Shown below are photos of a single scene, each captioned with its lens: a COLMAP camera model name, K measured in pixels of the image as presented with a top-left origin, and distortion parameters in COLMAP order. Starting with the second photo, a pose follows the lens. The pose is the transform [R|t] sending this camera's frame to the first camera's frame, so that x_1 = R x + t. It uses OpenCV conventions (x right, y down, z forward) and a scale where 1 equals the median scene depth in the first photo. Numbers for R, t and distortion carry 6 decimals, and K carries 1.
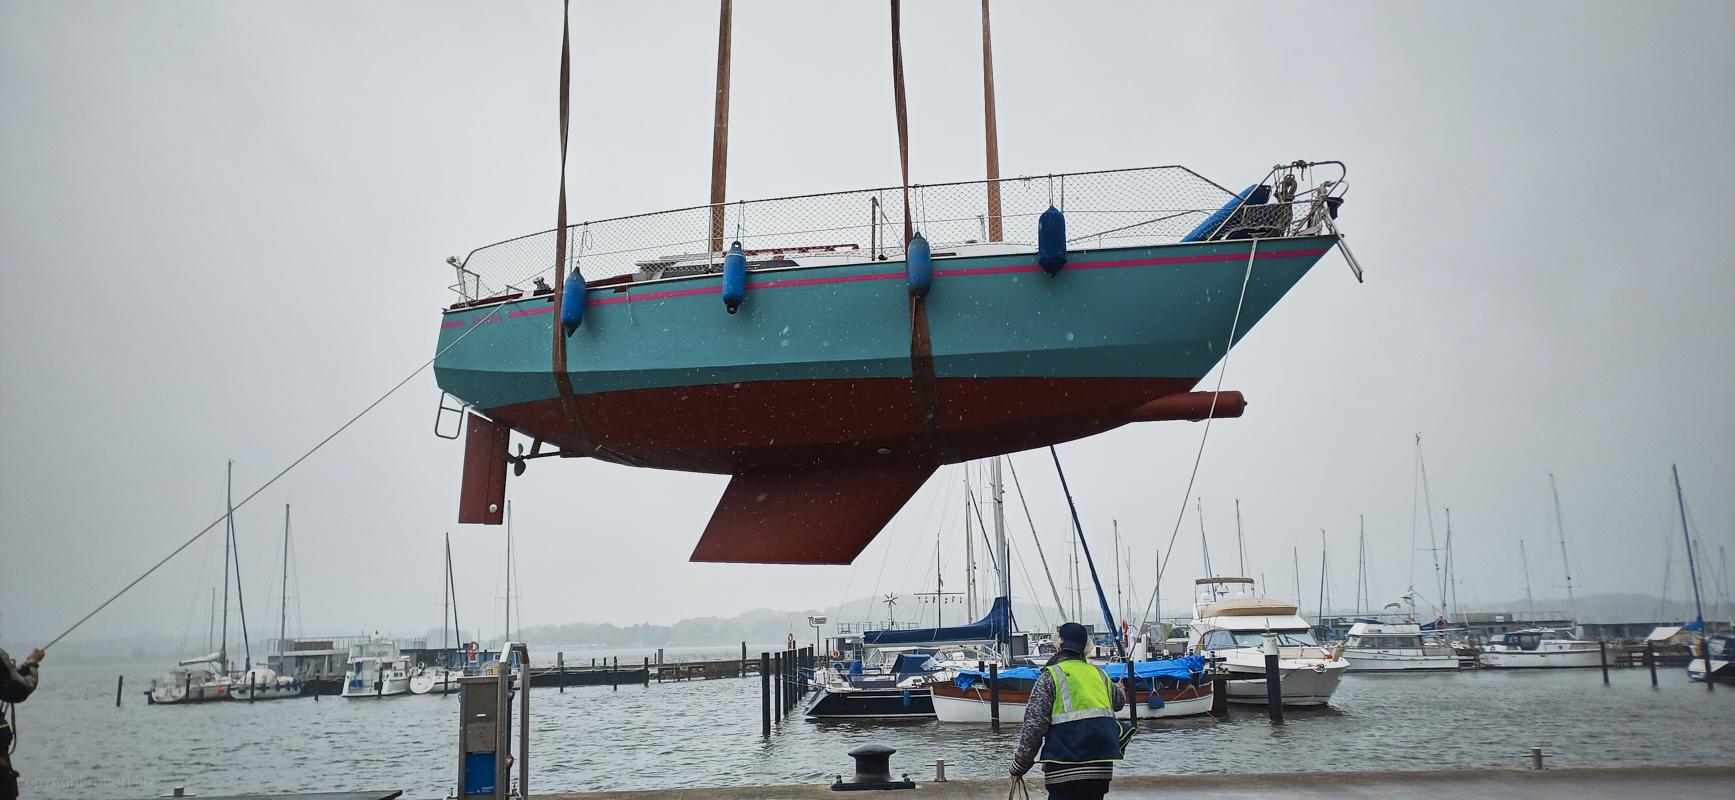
lens RADIAL K [[1335.8, 0, 870.0], [0, 1335.8, 441.5], [0, 0, 1]] dist [0.029492, 0.001802]
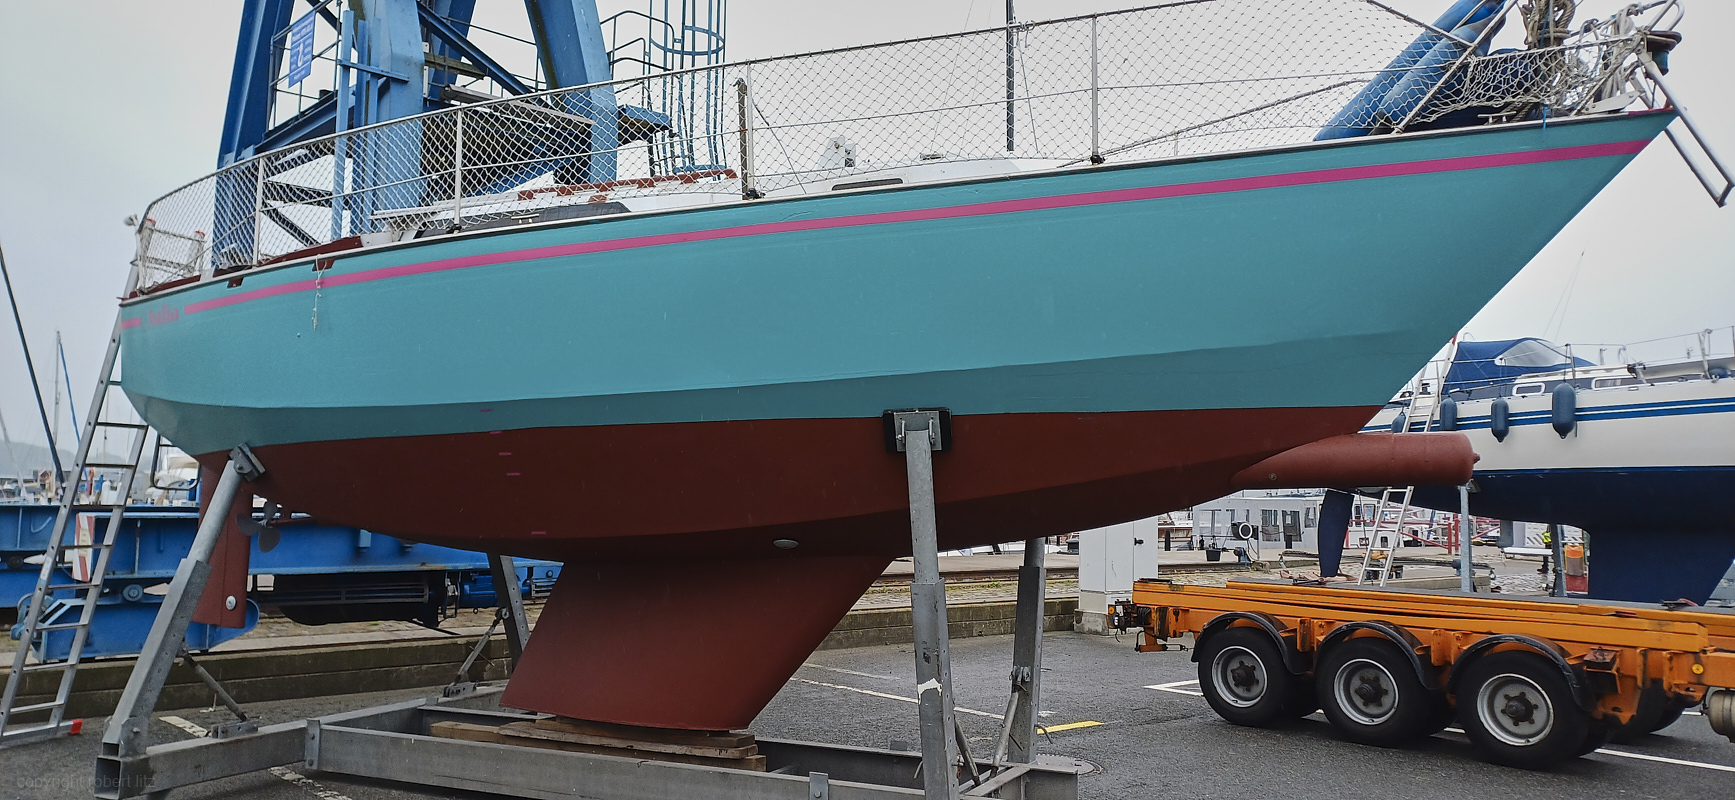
lens RADIAL K [[1304.2, 0, 867.5], [0, 1304.2, 400.0], [0, 0, 1]] dist [0.026631, 0.004461]
pose [[0.997028, -0.029301, -0.071250, 0.084831], [0.031581, 0.999017, 0.031093, -0.068604], [0.070269, -0.033251, 0.996974, 0.471708]]
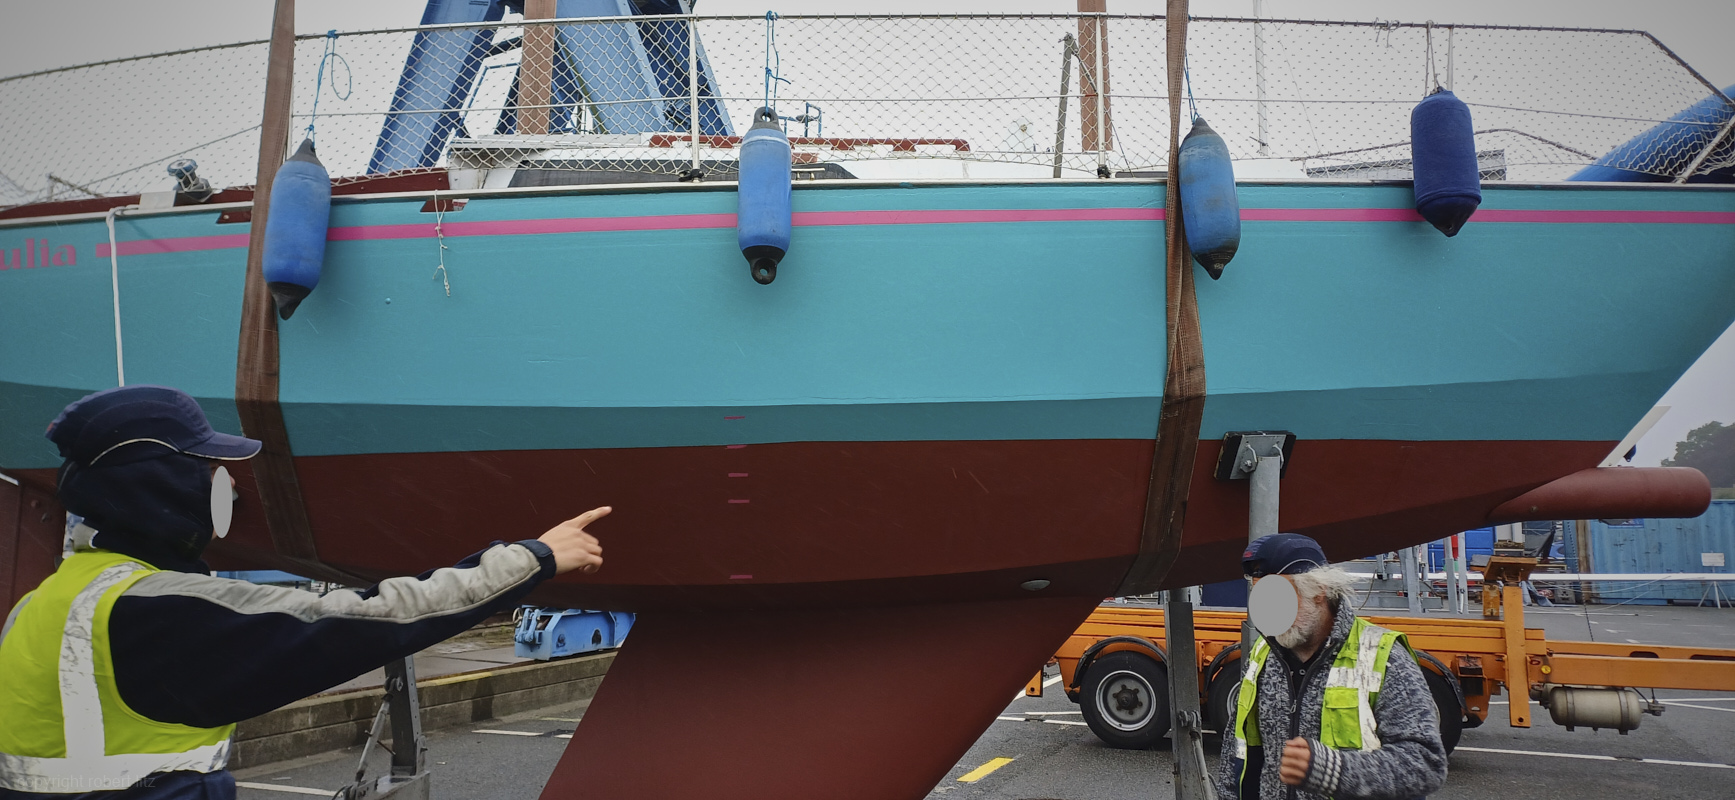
lens RADIAL K [[1335.8, 0, 870.0], [0, 1335.8, 441.5], [0, 0, 1]] dist [0.029492, 0.001802]
pose [[0.928727, -0.004803, 0.370733, -0.223598], [-0.015430, 0.998549, 0.051591, -0.067418], [-0.370443, -0.053634, 0.927305, 0.587488]]
